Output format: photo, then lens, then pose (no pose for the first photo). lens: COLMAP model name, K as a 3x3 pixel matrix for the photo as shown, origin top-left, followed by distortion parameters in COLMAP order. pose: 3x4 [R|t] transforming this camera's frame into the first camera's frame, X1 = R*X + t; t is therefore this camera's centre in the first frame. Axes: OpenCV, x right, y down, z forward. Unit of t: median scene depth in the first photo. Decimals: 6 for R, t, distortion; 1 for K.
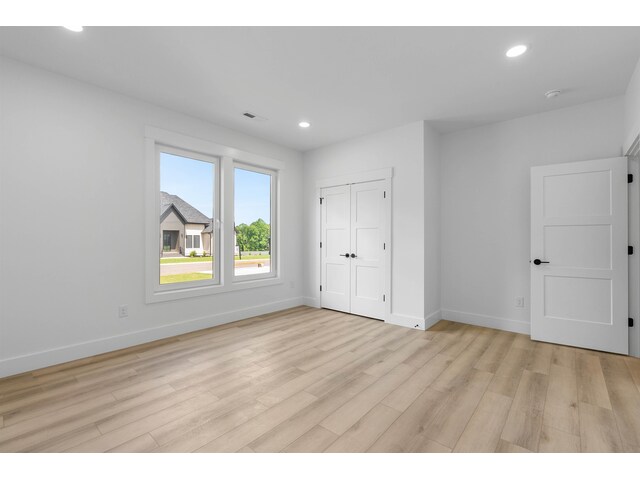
lens RADIAL K [[294.2, 0, 321.1], [0, 294.2, 236.3], [0, 0, 1]] dist [-0.004505, 0.003000]
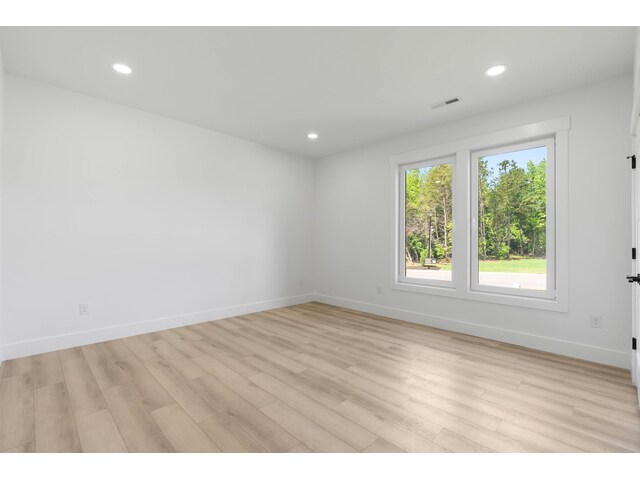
lens RADIAL K [[294.2, 0, 321.8], [0, 294.2, 240.0], [0, 0, 1]] dist [-0.004505, 0.003000]
pose [[-0.088142, -0.007694, -0.996078, 0.749372], [0.005522, 0.999951, -0.008212, 0.012562], [0.996093, -0.006225, -0.088095, 0.768987]]
